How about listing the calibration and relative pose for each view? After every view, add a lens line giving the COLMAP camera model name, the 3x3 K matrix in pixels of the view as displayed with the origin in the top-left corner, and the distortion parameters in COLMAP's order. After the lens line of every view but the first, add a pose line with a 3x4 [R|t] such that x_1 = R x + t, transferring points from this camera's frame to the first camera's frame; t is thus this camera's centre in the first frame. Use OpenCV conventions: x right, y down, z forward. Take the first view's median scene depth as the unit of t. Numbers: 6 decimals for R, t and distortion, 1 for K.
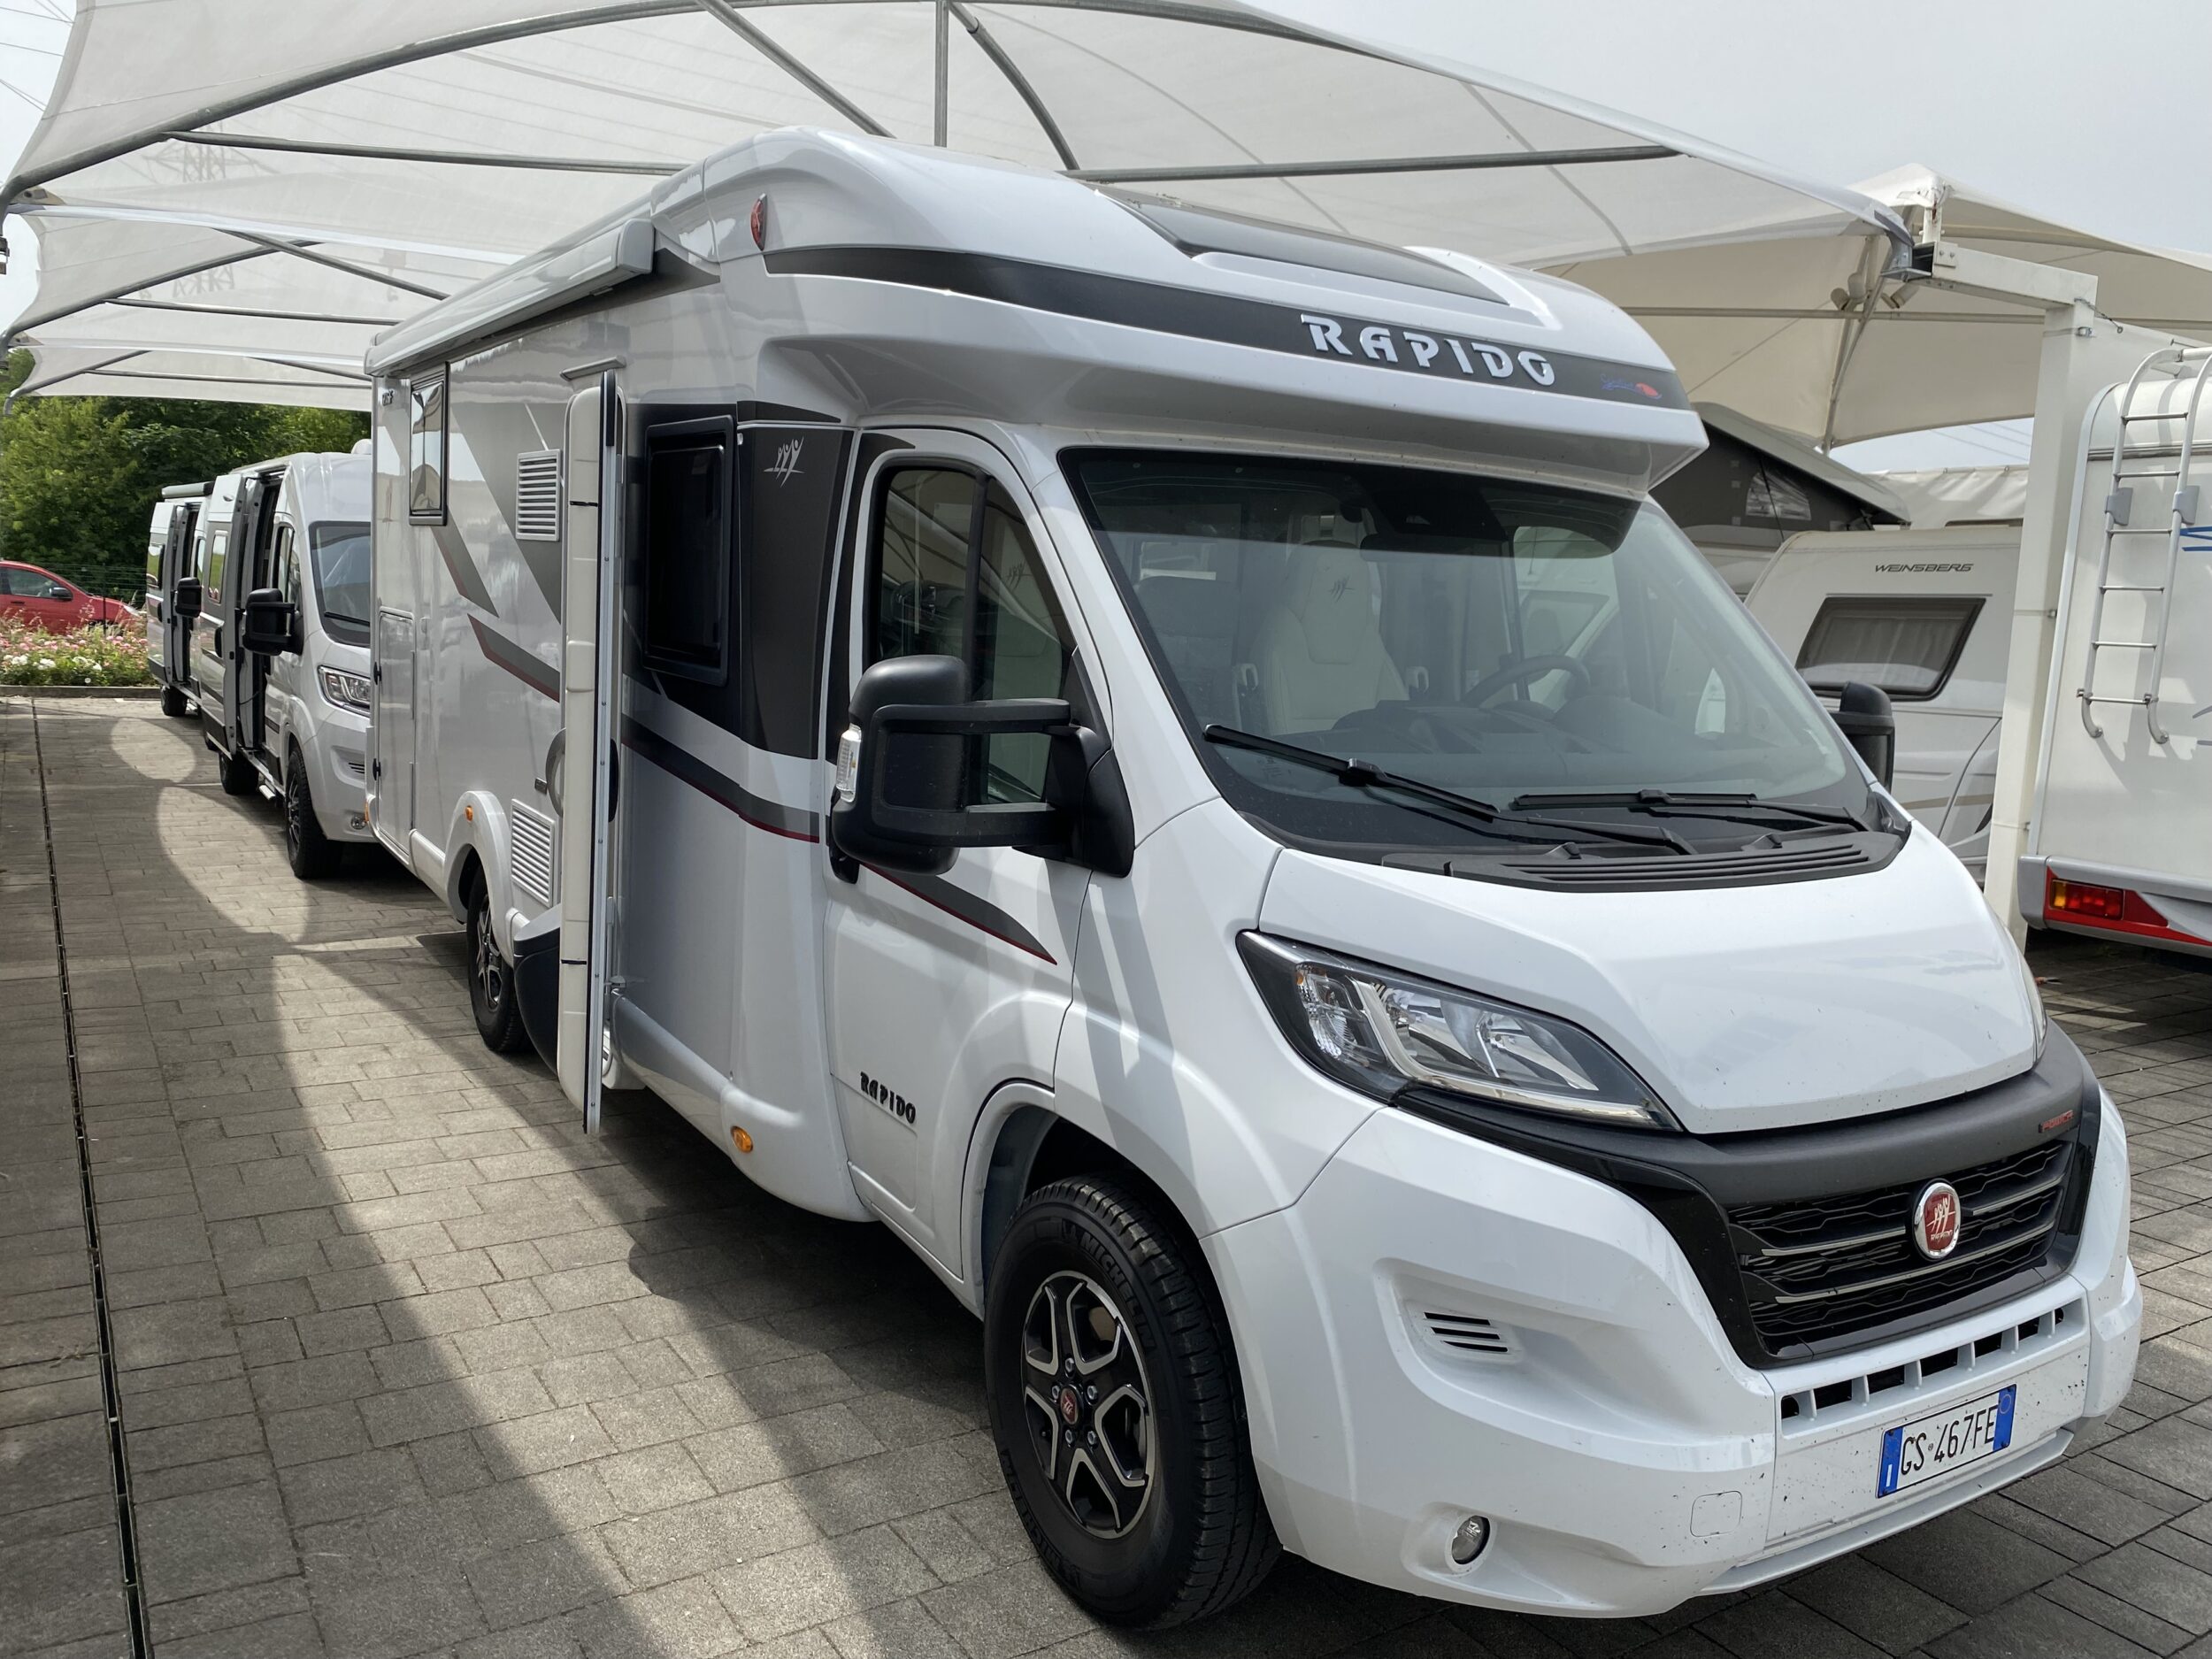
lens RADIAL K [[1692.8, 0, 1101.0], [0, 1692.8, 846.6], [0, 0, 1]] dist [-0.007657, -0.007875]
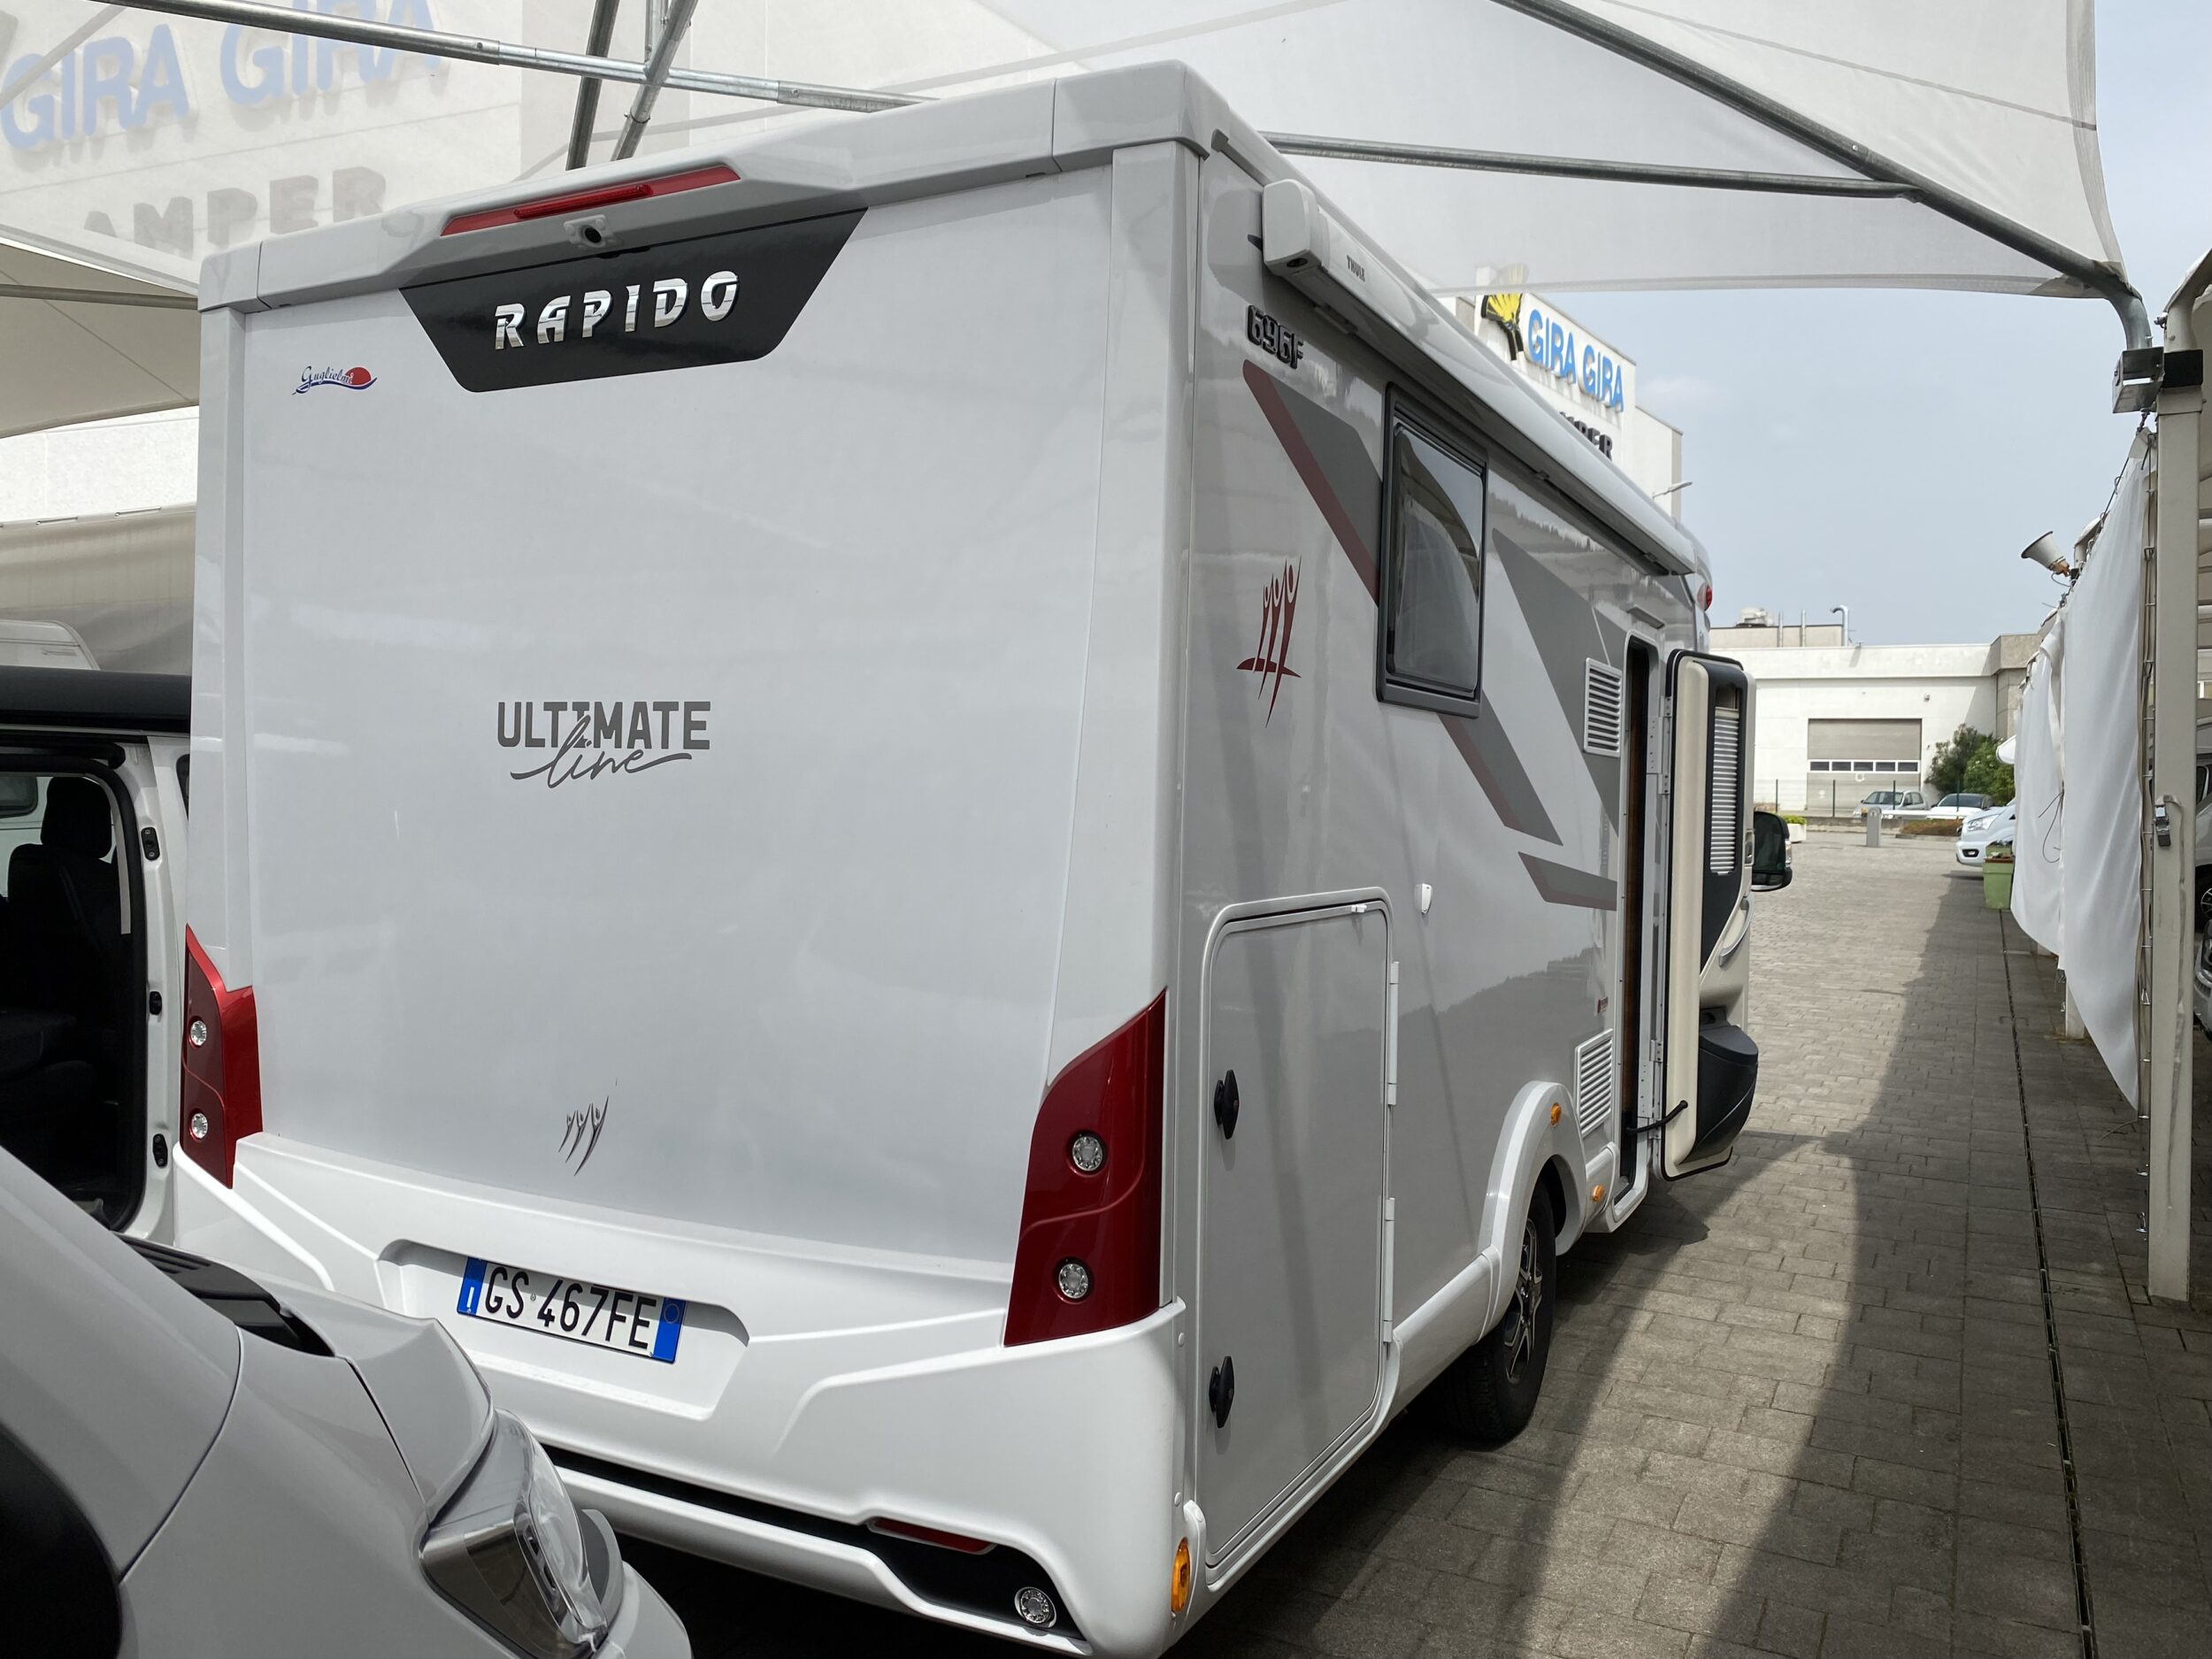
lens RADIAL K [[1692.8, 0, 1108.5], [0, 1692.8, 823.8], [0, 0, 1]] dist [-0.007657, -0.007875]
pose [[-0.501132, -0.095183, 0.860120, -1.095026], [0.073984, 0.985581, 0.152173, -0.331147], [-0.862202, 0.139894, -0.486864, 1.839384]]
